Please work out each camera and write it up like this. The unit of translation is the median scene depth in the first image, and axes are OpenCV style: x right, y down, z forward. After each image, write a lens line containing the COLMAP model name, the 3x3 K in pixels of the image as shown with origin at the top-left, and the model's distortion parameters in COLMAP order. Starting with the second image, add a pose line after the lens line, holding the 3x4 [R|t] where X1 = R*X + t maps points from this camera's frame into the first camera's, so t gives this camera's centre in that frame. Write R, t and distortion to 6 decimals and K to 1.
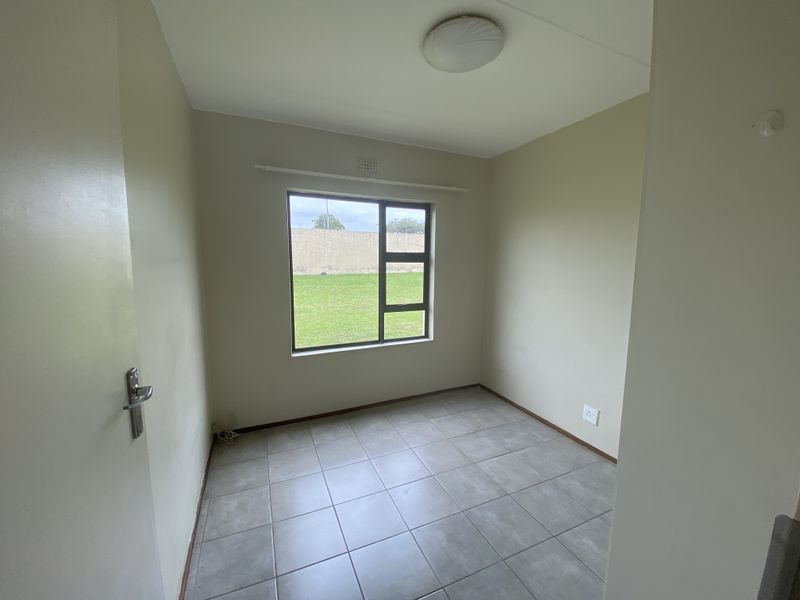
lens RADIAL K [[326.5, 0, 398.0], [0, 326.5, 300.2], [0, 0, 1]] dist [0.030596, -0.023510]
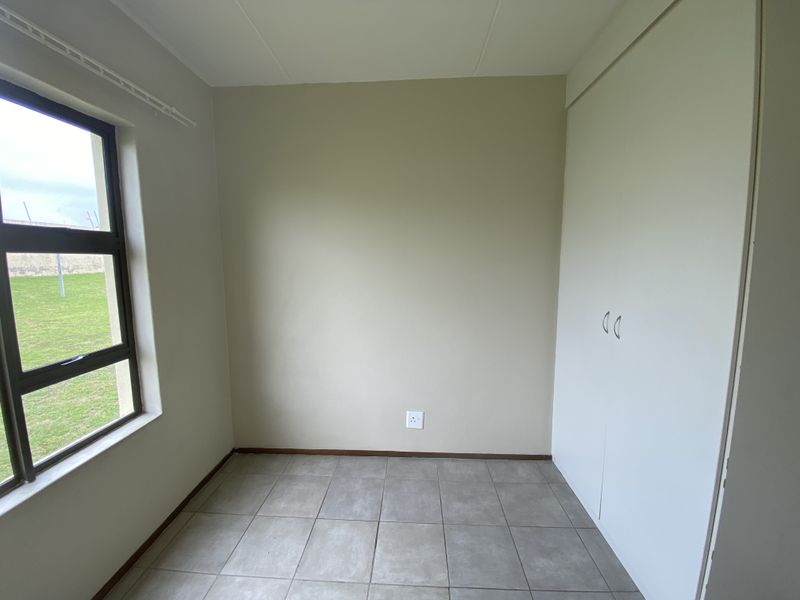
lens RADIAL K [[326.5, 0, 398.0], [0, 326.5, 300.2], [0, 0, 1]] dist [0.030596, -0.023510]
pose [[0.448269, -0.116148, 0.886321, -0.174362], [0.118623, 0.990483, 0.069803, -0.043506], [-0.885993, 0.073848, 0.457780, 0.512519]]
